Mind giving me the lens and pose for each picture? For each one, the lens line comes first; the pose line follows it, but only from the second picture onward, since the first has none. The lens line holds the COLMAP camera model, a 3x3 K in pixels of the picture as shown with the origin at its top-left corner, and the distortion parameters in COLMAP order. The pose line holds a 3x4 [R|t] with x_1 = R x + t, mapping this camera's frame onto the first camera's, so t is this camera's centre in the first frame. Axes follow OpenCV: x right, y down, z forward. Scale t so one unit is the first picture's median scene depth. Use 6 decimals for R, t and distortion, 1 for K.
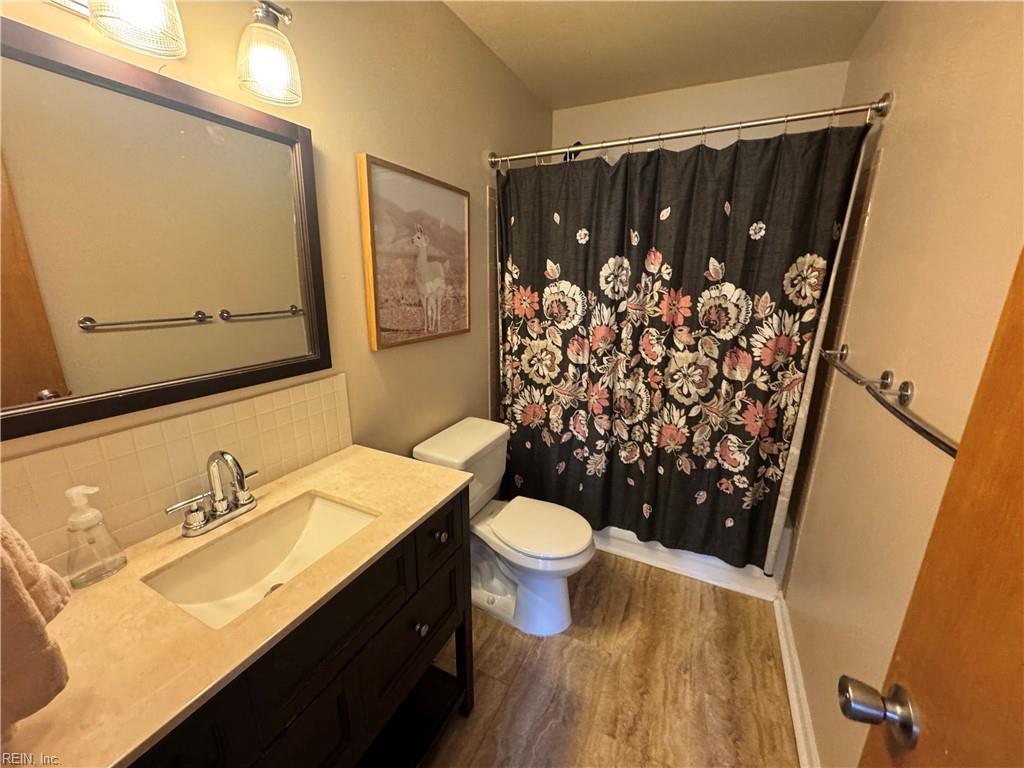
lens RADIAL K [[409.6, 0, 510.1], [0, 409.6, 383.2], [0, 0, 1]] dist [0.002650, -0.000707]
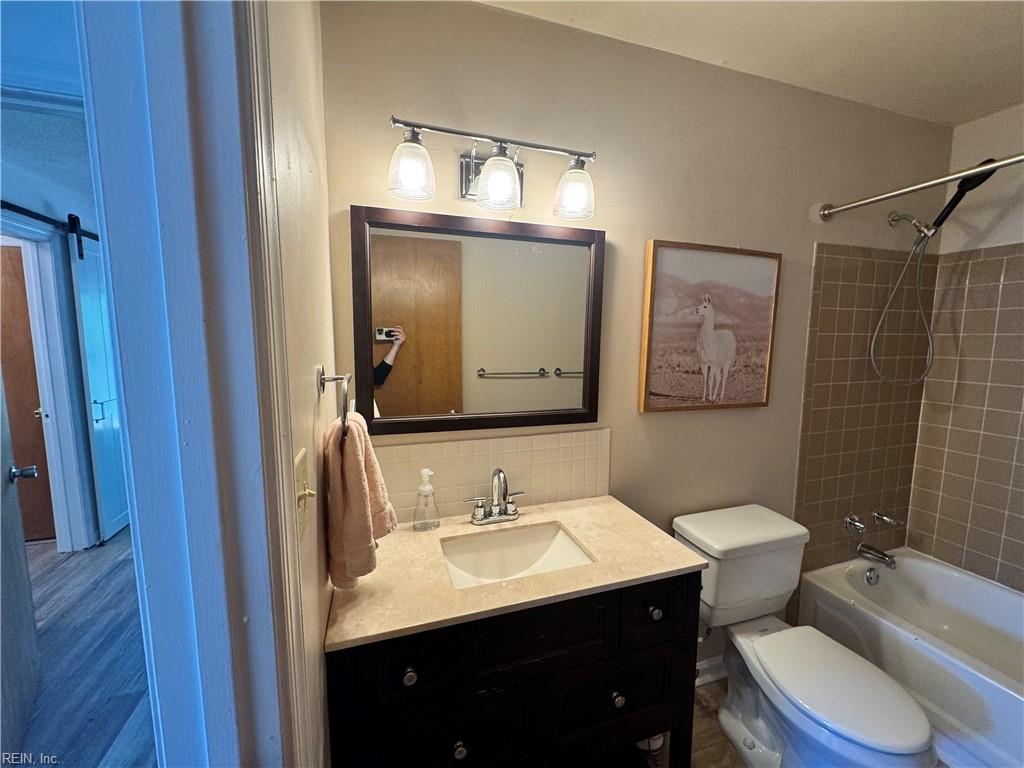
lens RADIAL K [[409.6, 0, 508.2], [0, 409.6, 384.2], [0, 0, 1]] dist [0.002650, -0.000707]
pose [[0.701921, 0.075986, -0.708190, 0.185527], [-0.178831, 0.981244, -0.071965, -0.013906], [0.689439, 0.177161, 0.702344, -0.000436]]
